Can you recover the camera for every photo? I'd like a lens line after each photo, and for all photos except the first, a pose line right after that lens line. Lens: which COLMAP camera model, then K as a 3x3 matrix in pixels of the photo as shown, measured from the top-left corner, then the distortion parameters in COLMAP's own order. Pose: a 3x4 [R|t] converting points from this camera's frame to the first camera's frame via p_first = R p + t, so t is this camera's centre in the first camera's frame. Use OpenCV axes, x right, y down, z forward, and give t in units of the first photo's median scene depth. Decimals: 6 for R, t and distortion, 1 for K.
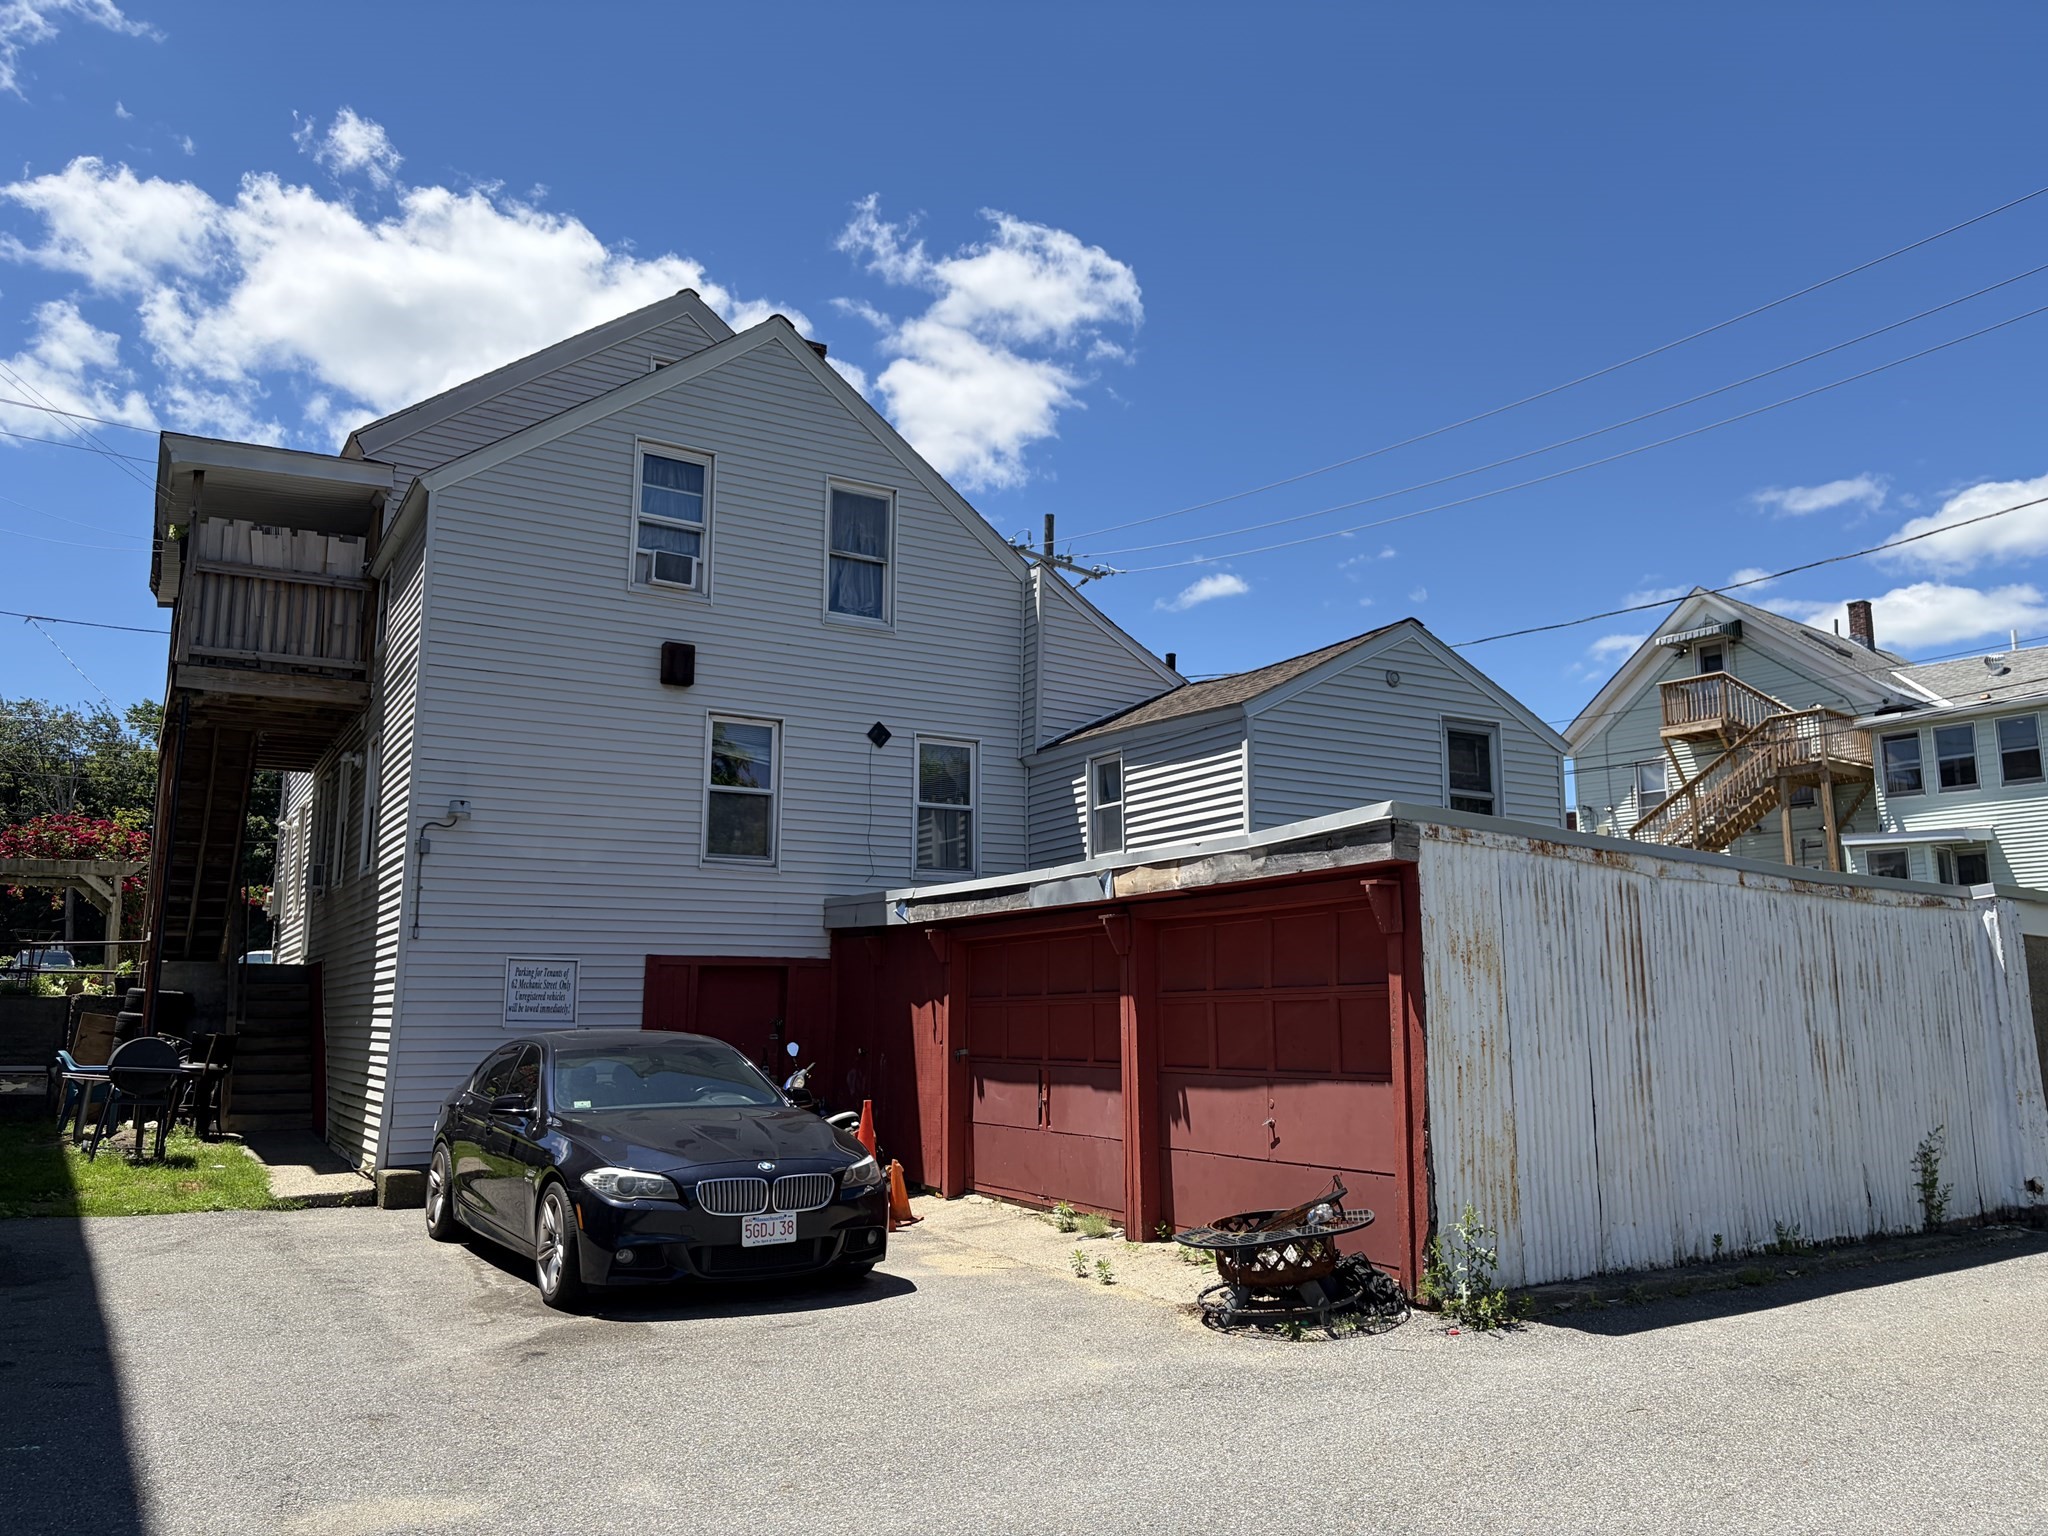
lens RADIAL K [[1545.8, 0, 1016.4], [0, 1545.8, 760.7], [0, 0, 1]] dist [0.054748, -0.069597]
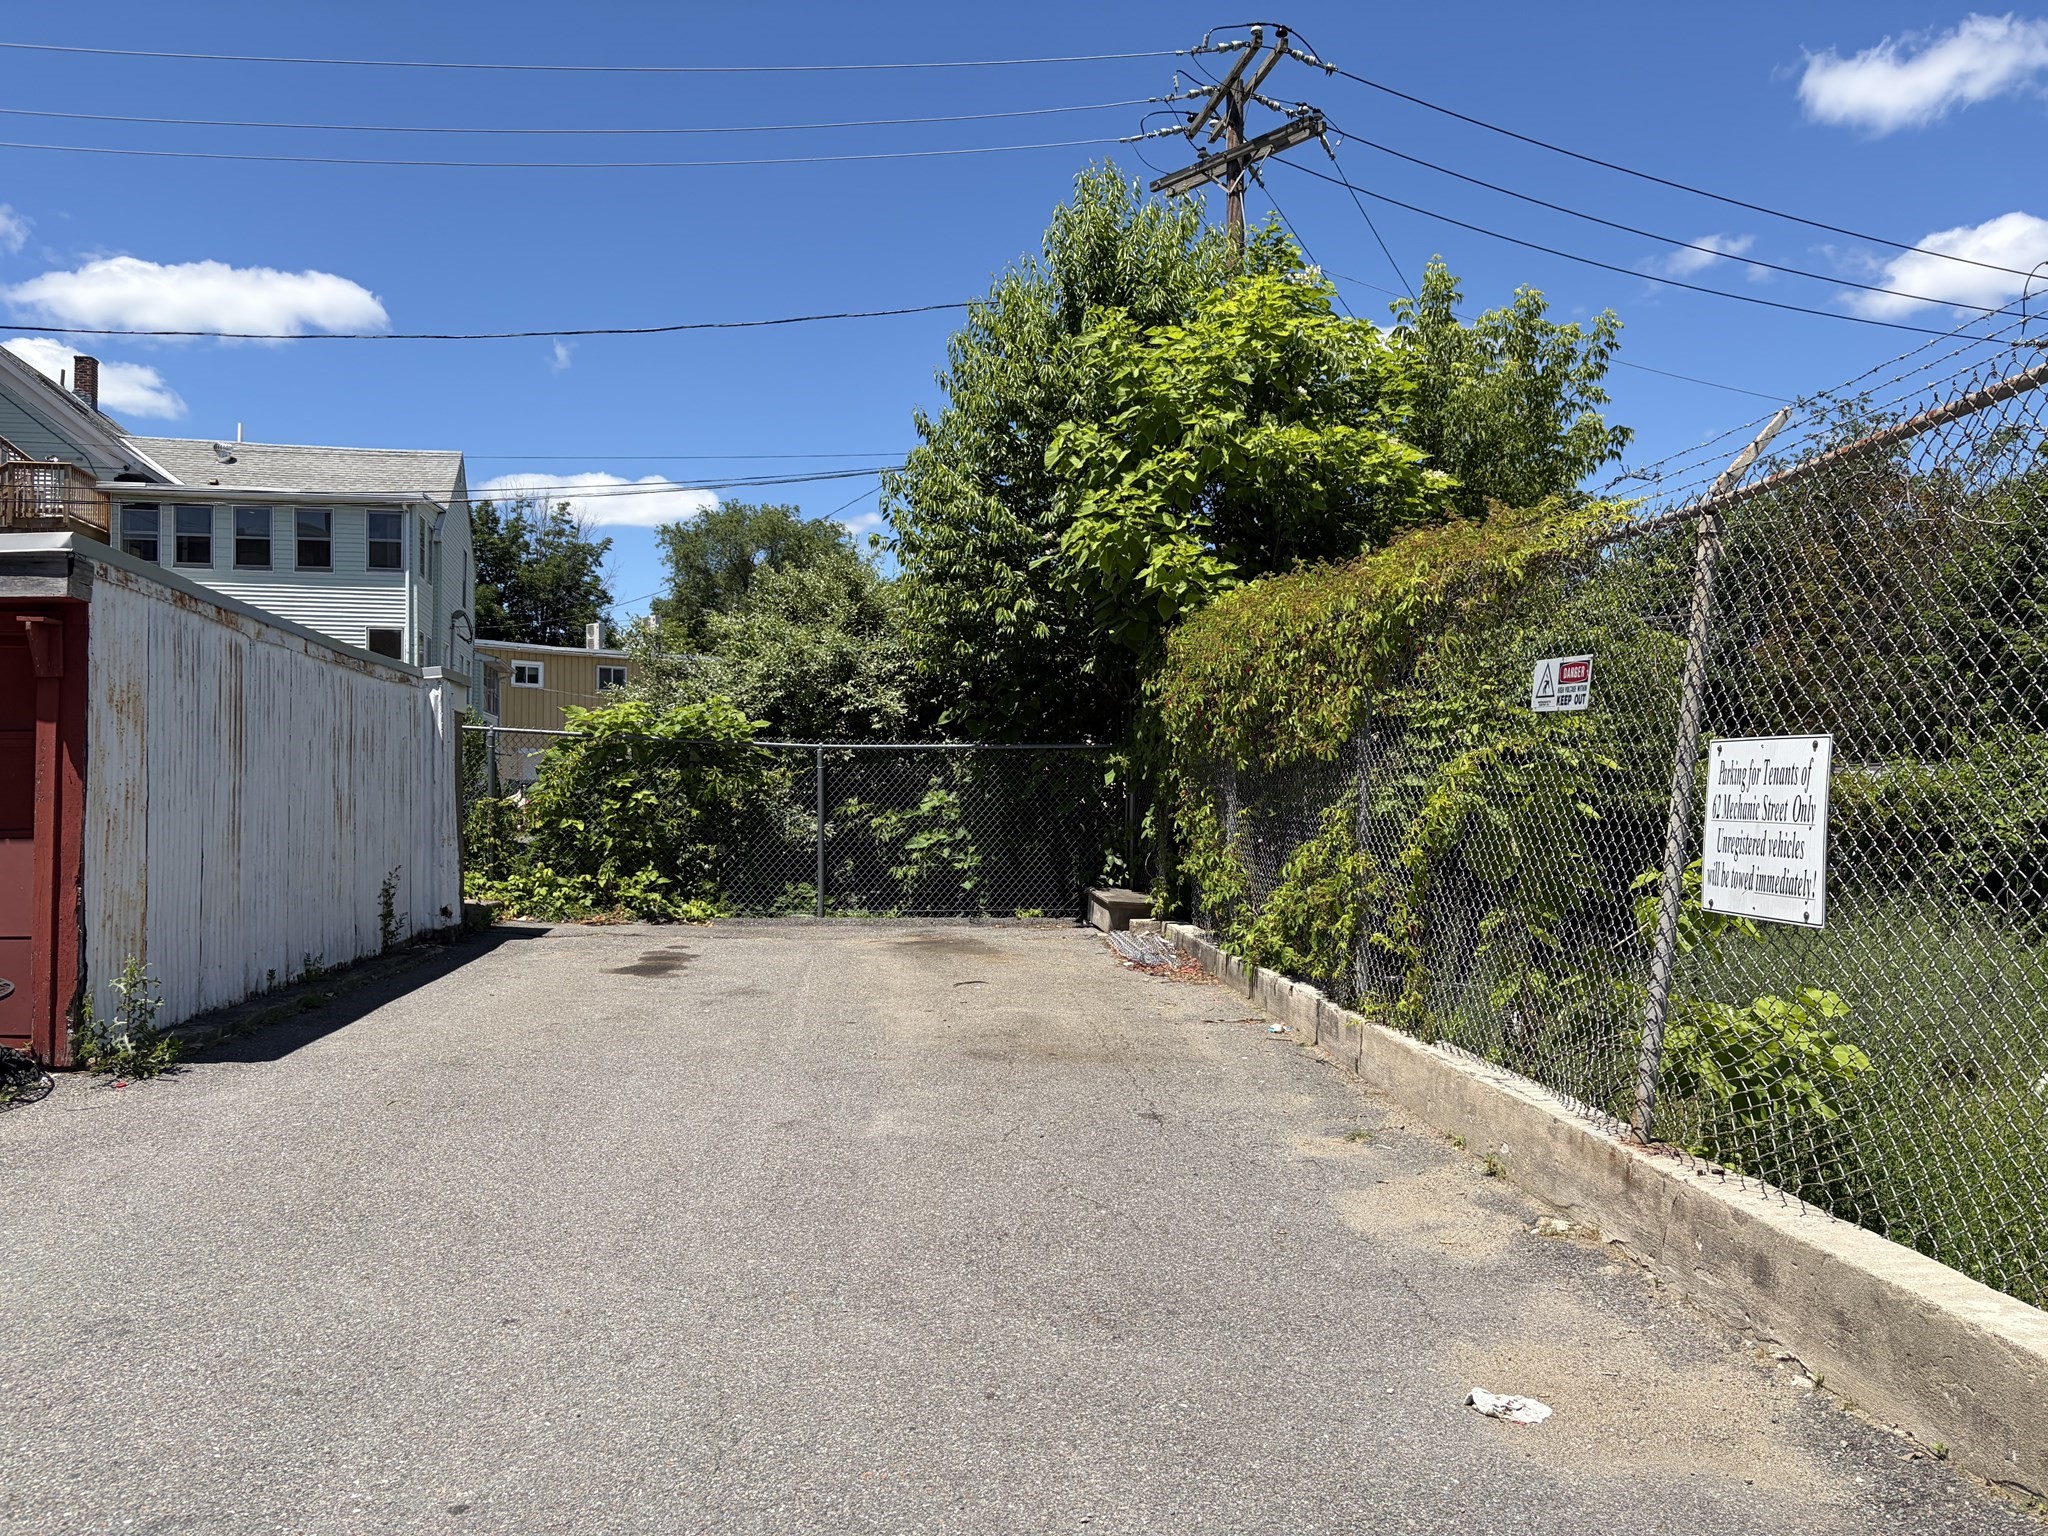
lens RADIAL K [[1545.8, 0, 1016.4], [0, 1545.8, 760.7], [0, 0, 1]] dist [0.054748, -0.069597]
pose [[0.449680, 0.021849, 0.892922, -0.291967], [-0.153812, 0.986661, 0.053318, 0.021921], [-0.879846, -0.161318, 0.447043, 0.080360]]
